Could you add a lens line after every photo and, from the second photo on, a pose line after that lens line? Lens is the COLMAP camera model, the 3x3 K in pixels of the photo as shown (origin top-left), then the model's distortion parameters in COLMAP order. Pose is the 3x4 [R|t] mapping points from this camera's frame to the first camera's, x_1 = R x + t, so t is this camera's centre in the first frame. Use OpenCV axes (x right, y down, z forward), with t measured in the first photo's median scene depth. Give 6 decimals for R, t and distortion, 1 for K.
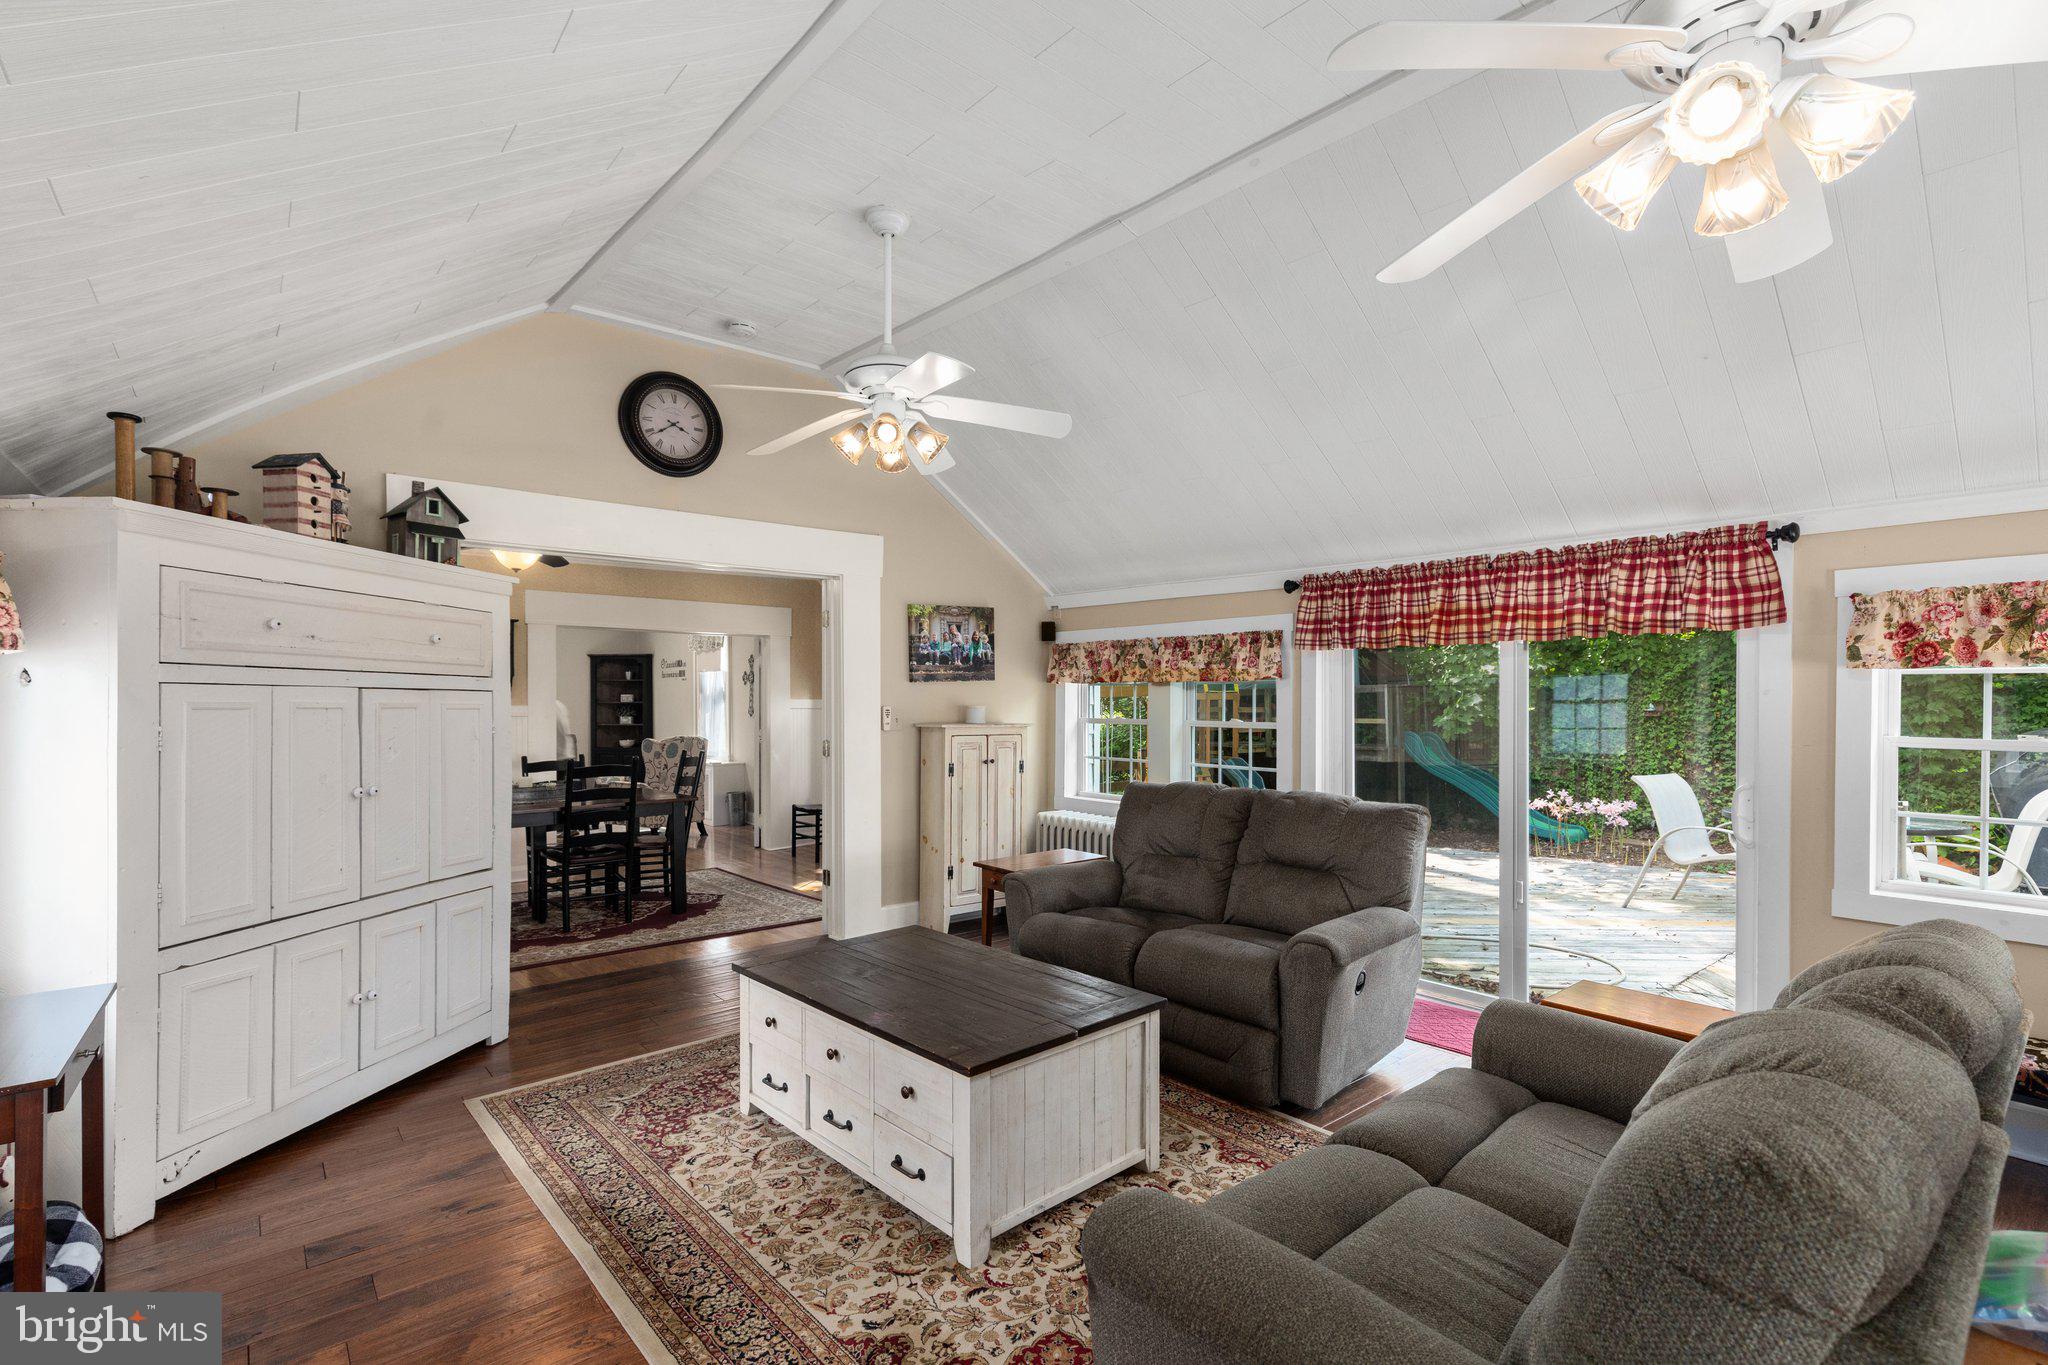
lens RADIAL K [[940.3, 0, 1035.8], [0, 940.3, 688.7], [0, 0, 1]] dist [0.004467, -0.000140]
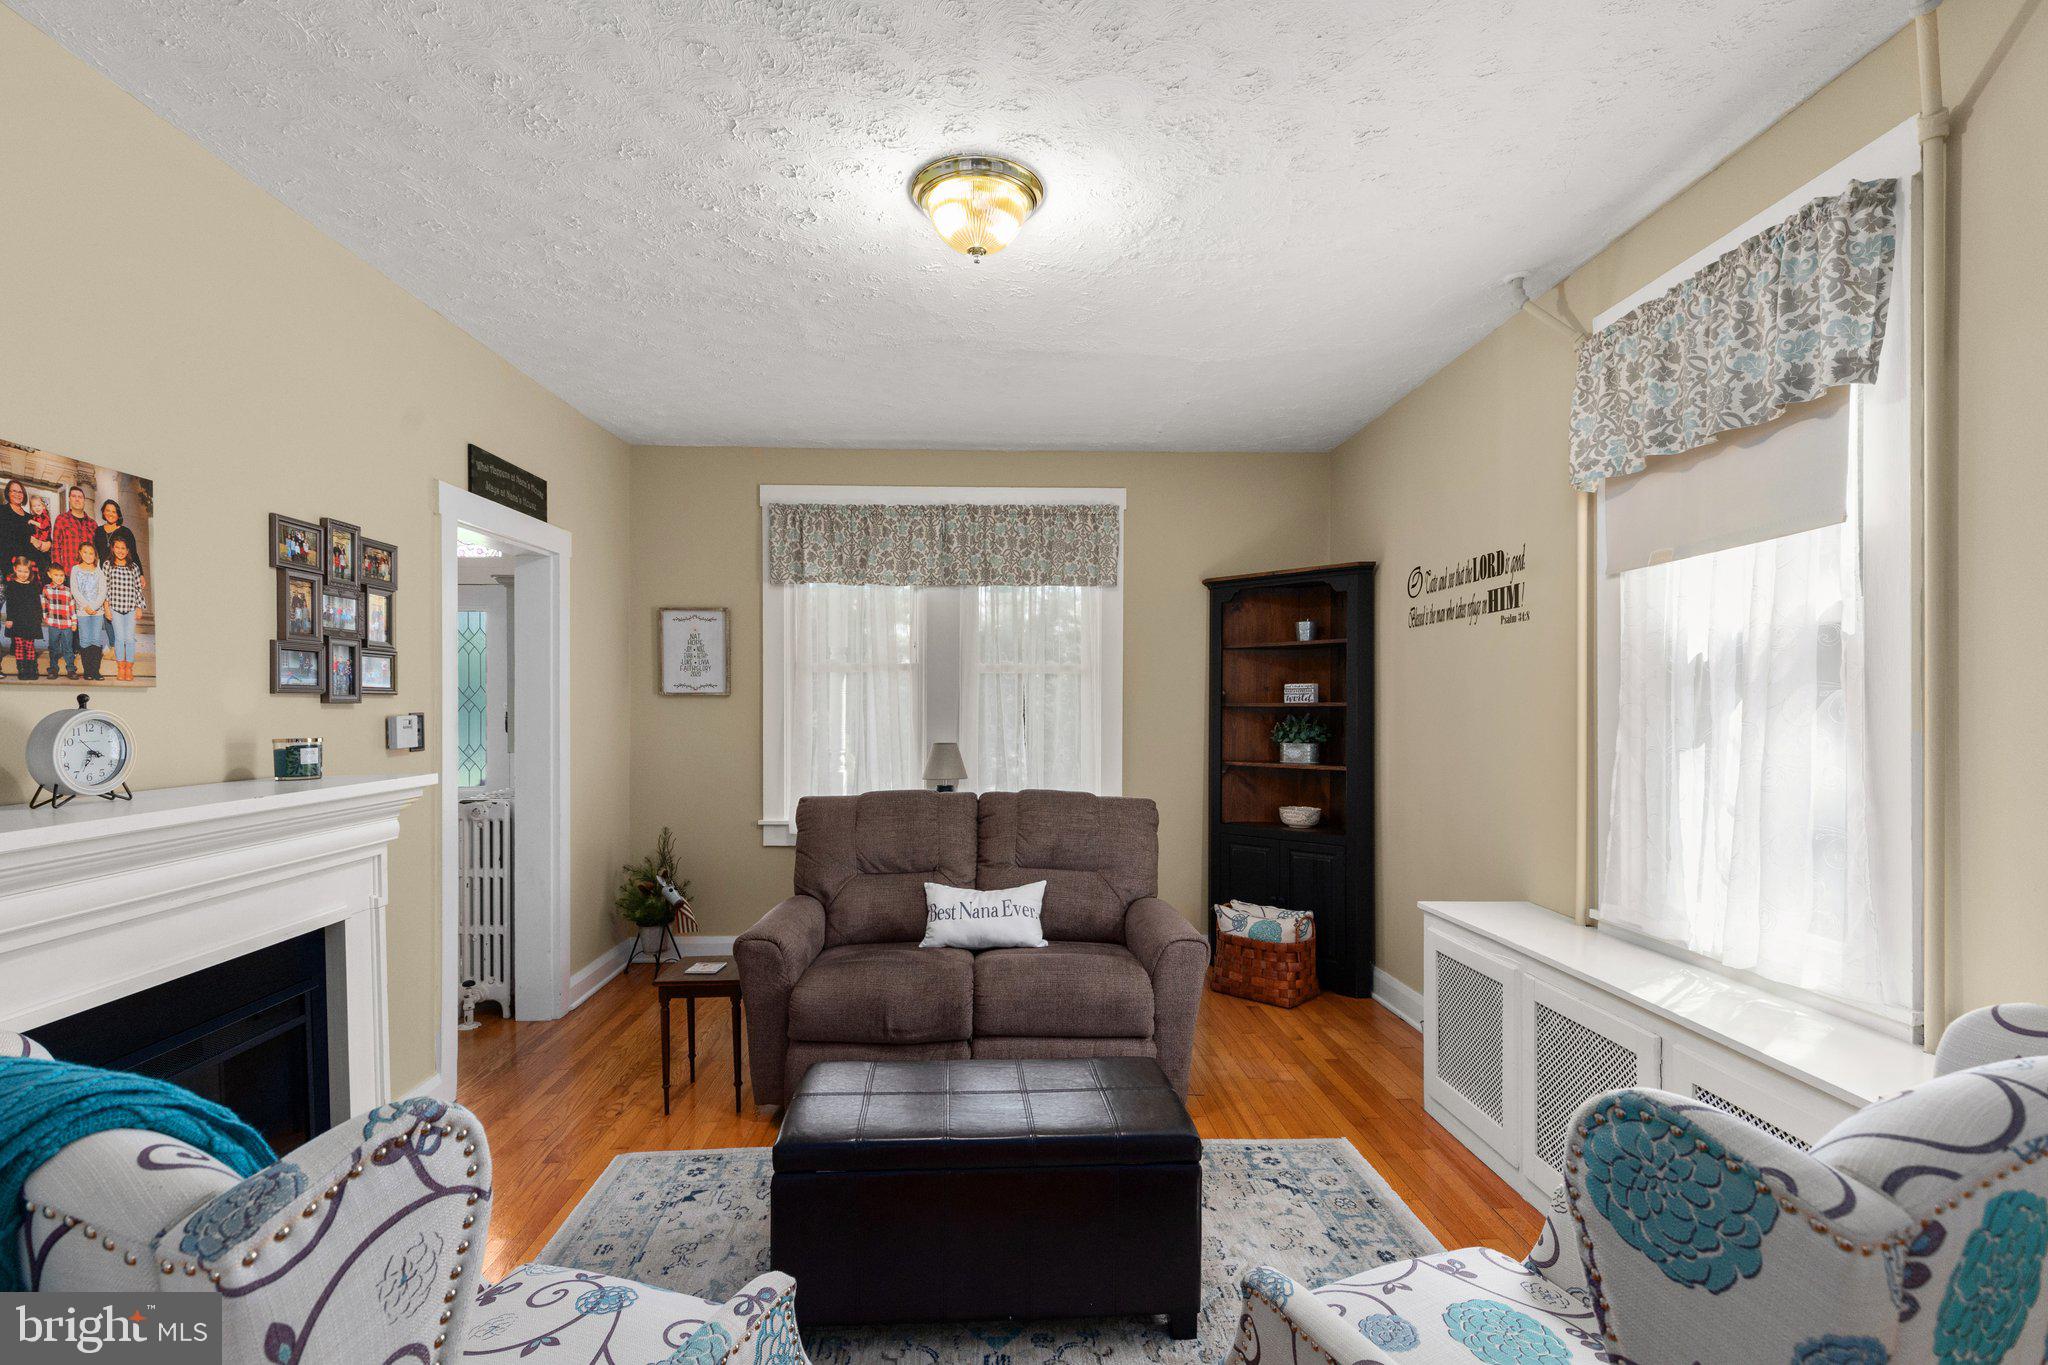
lens RADIAL K [[940.3, 0, 1016.0], [0, 940.3, 701.0], [0, 0, 1]] dist [0.004467, -0.000140]
pose [[0.778300, 0.002508, -0.627888, -0.296567], [-0.001228, 0.999996, 0.002472, 0.012307], [0.627892, -0.001153, 0.778300, 0.658466]]
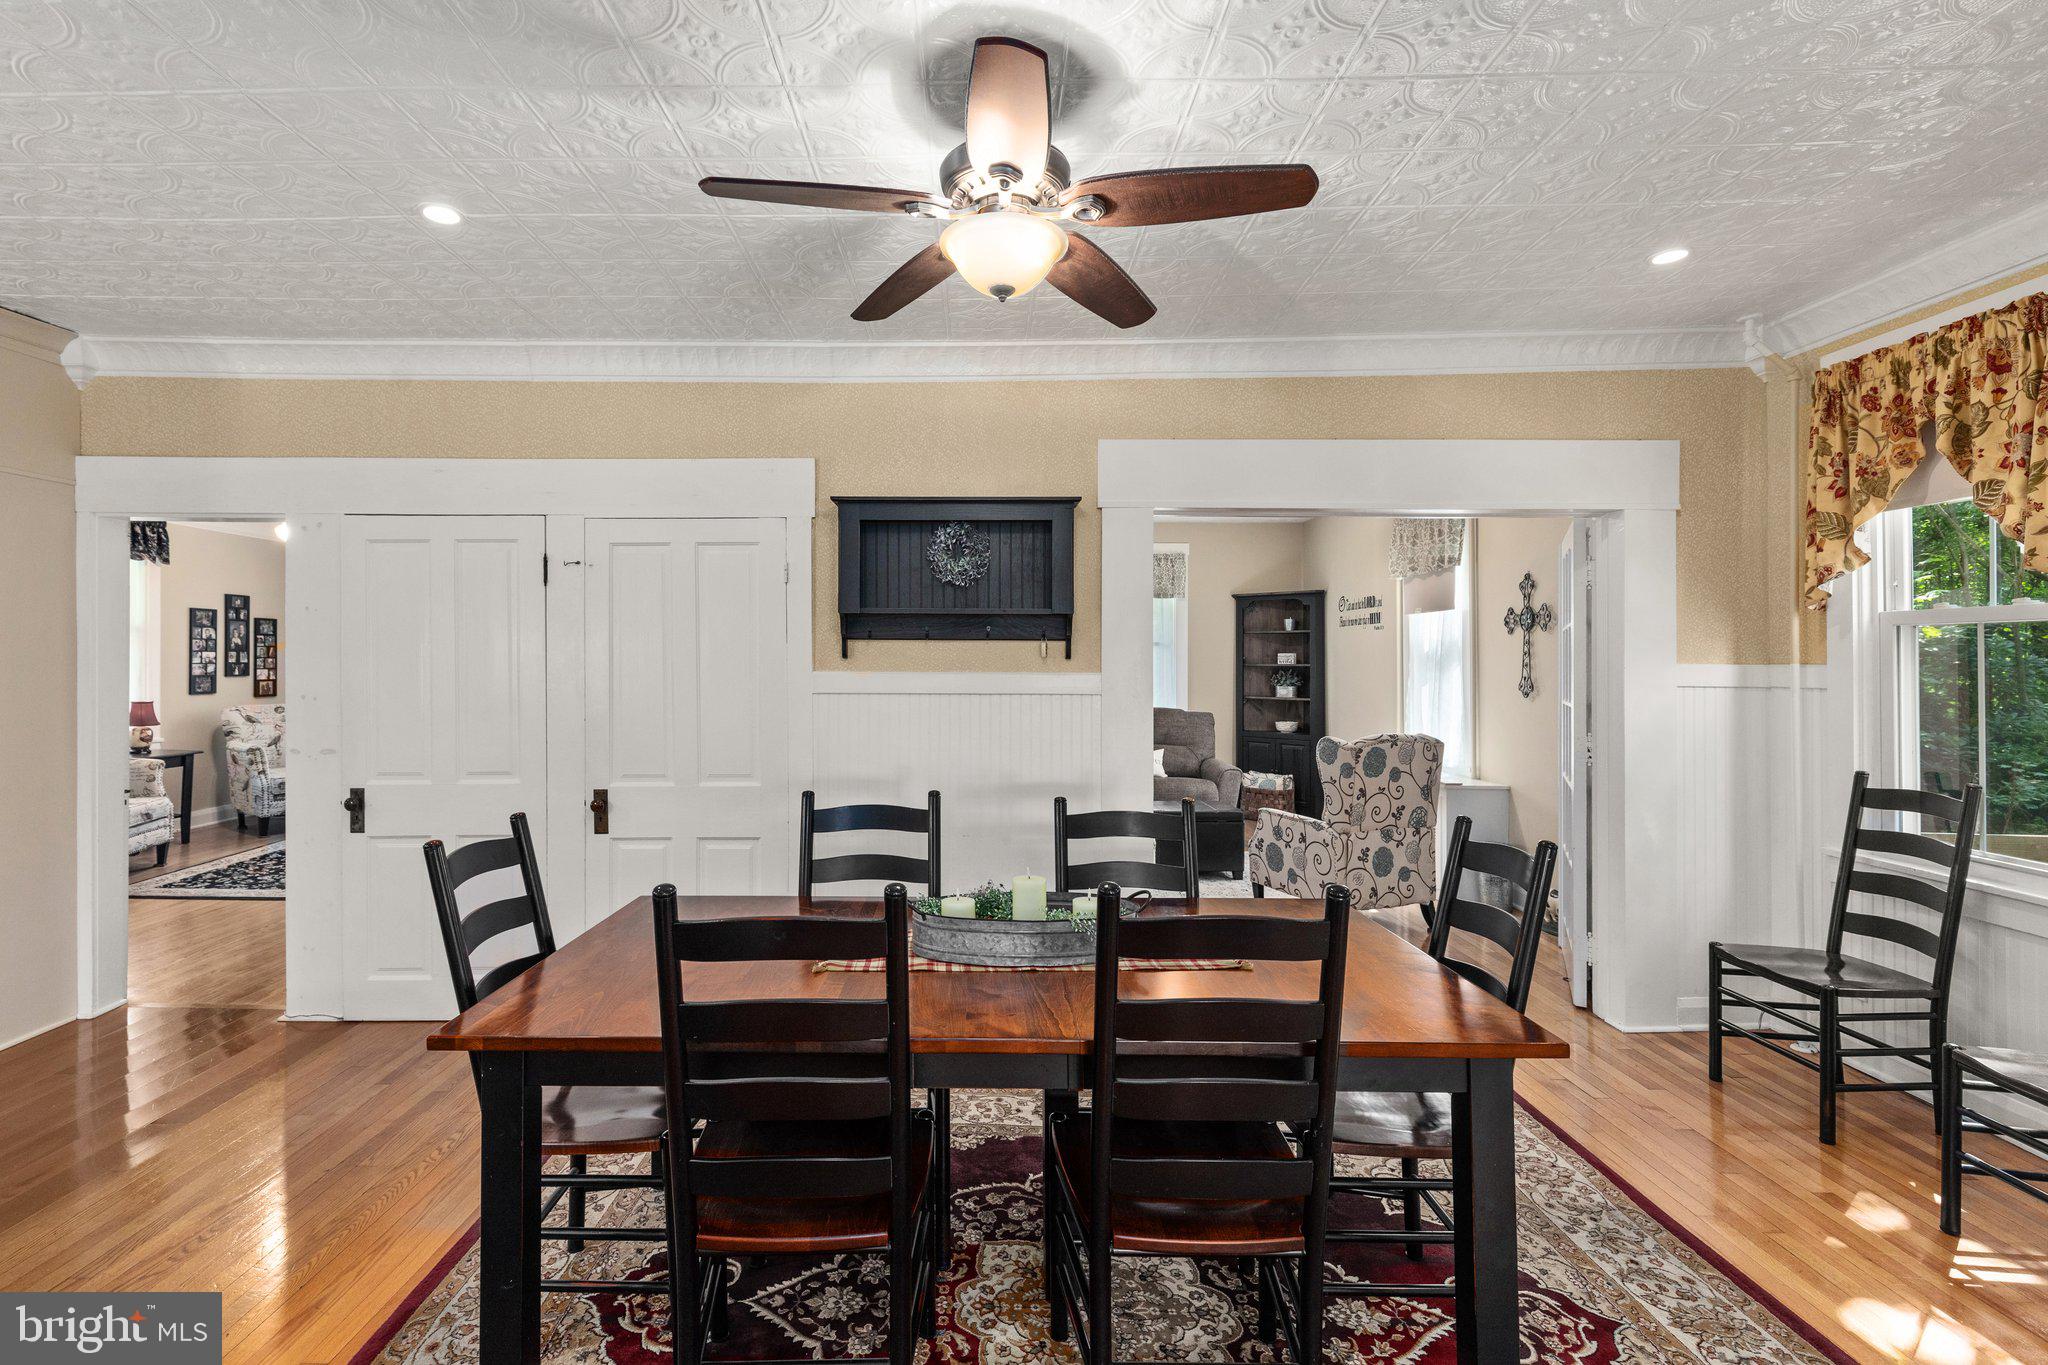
lens RADIAL K [[940.3, 0, 1028.5], [0, 940.3, 641.6], [0, 0, 1]] dist [0.004467, -0.000140]
pose [[0.781524, -0.004538, -0.623858, -0.166024], [-0.001154, 0.999961, -0.008719, 0.003994], [0.623874, 0.007534, 0.781489, 0.374782]]
